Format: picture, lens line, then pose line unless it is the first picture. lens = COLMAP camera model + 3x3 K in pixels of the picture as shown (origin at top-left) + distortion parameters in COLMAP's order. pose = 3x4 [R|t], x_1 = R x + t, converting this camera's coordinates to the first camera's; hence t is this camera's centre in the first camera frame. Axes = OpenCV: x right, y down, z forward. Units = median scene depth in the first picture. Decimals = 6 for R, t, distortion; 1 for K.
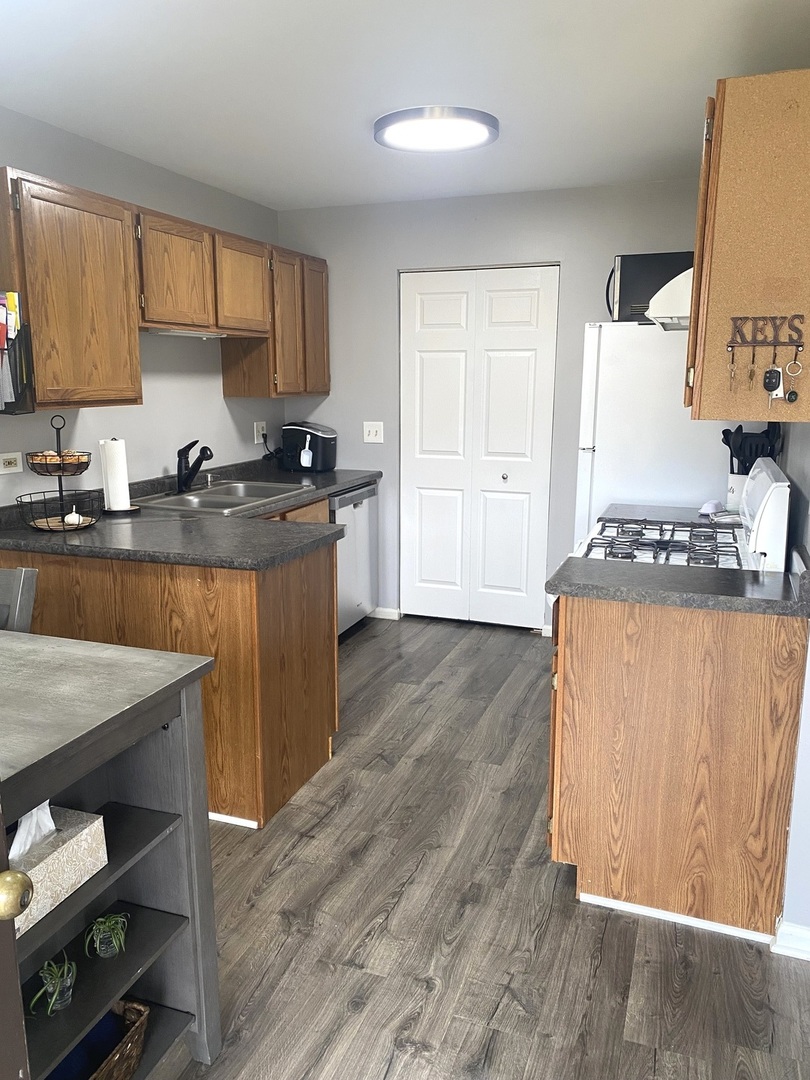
lens RADIAL K [[826.7, 0, 398.7], [0, 826.7, 536.7], [0, 0, 1]] dist [0.039313, -0.035412]
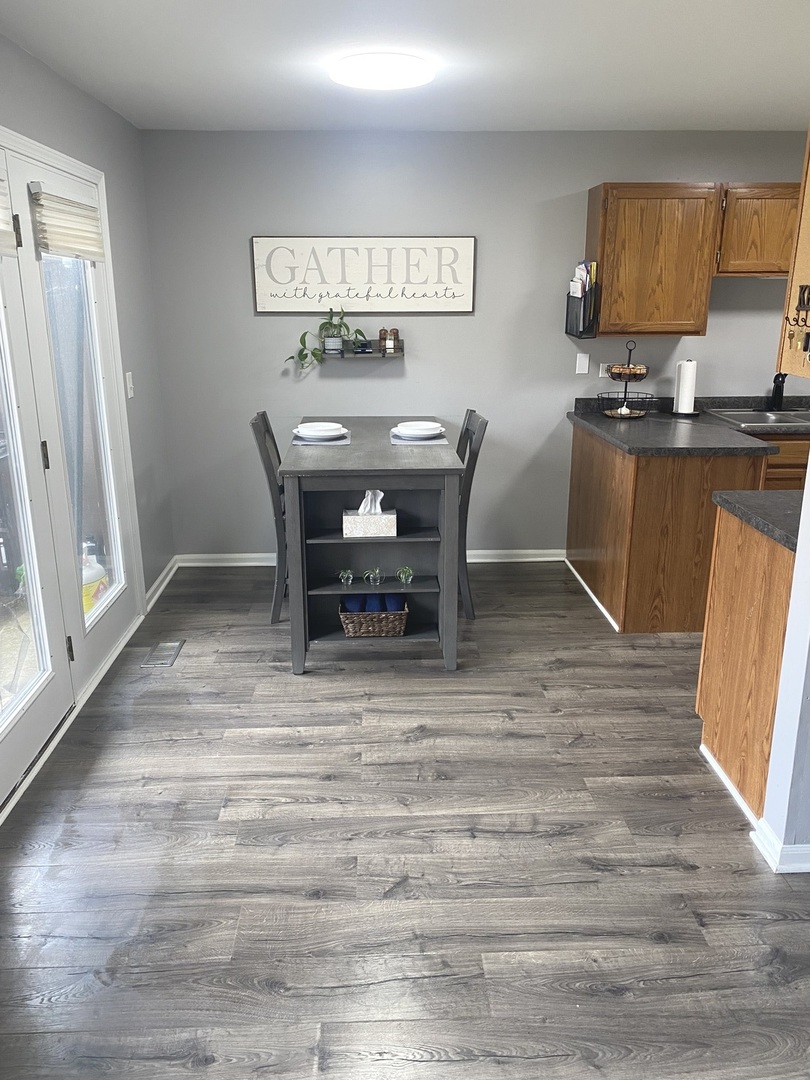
lens RADIAL K [[826.7, 0, 401.5], [0, 826.7, 531.2], [0, 0, 1]] dist [0.039313, -0.035412]
pose [[0.384259, 0.256772, -0.886799, 0.976700], [-0.177368, 0.963184, 0.202033, -0.050919], [0.906027, 0.079657, 0.415655, 0.033197]]
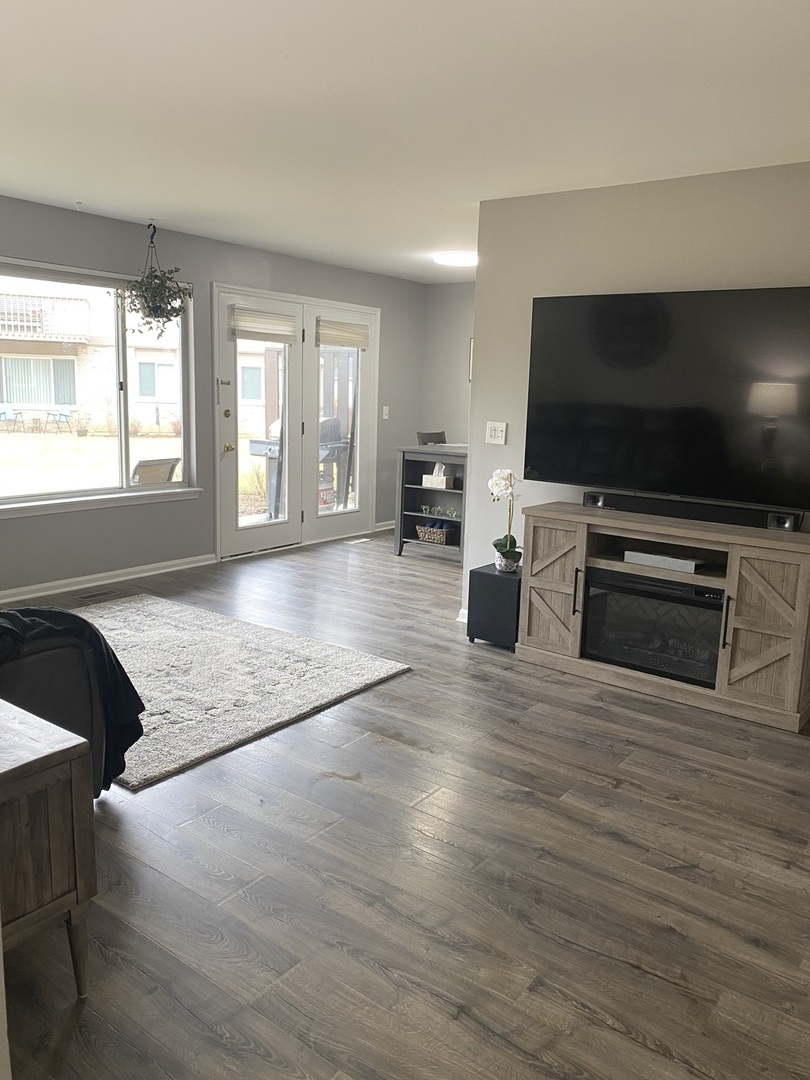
lens RADIAL K [[826.7, 0, 408.4], [0, 826.7, 539.9], [0, 0, 1]] dist [0.039313, -0.035412]
pose [[-0.271321, 0.165608, -0.948134, 2.254356], [-0.223328, 0.947369, 0.229383, -0.180343], [0.936221, 0.273981, -0.220056, 1.072879]]
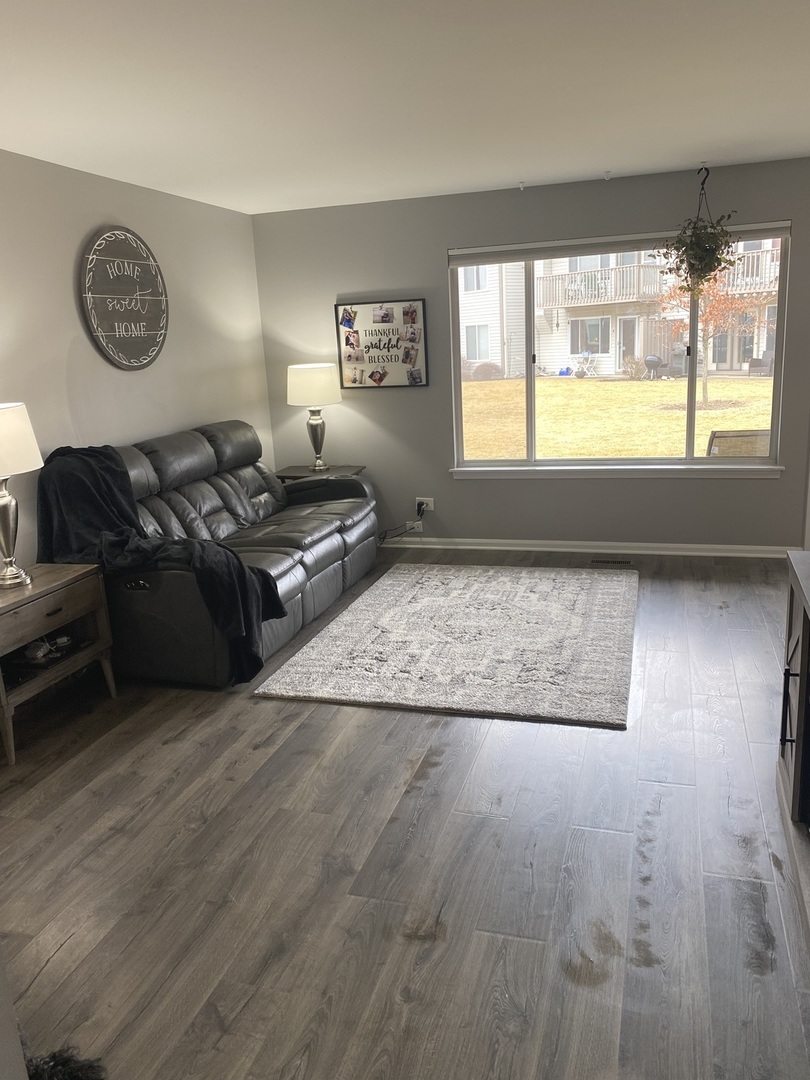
lens RADIAL K [[826.7, 0, 397.5], [0, 826.7, 531.7], [0, 0, 1]] dist [0.039313, -0.035412]
pose [[-0.997240, 0.062531, -0.040037, 1.159076], [0.040257, 0.908430, 0.416095, -0.368412], [0.062390, 0.413335, -0.908439, 1.769200]]
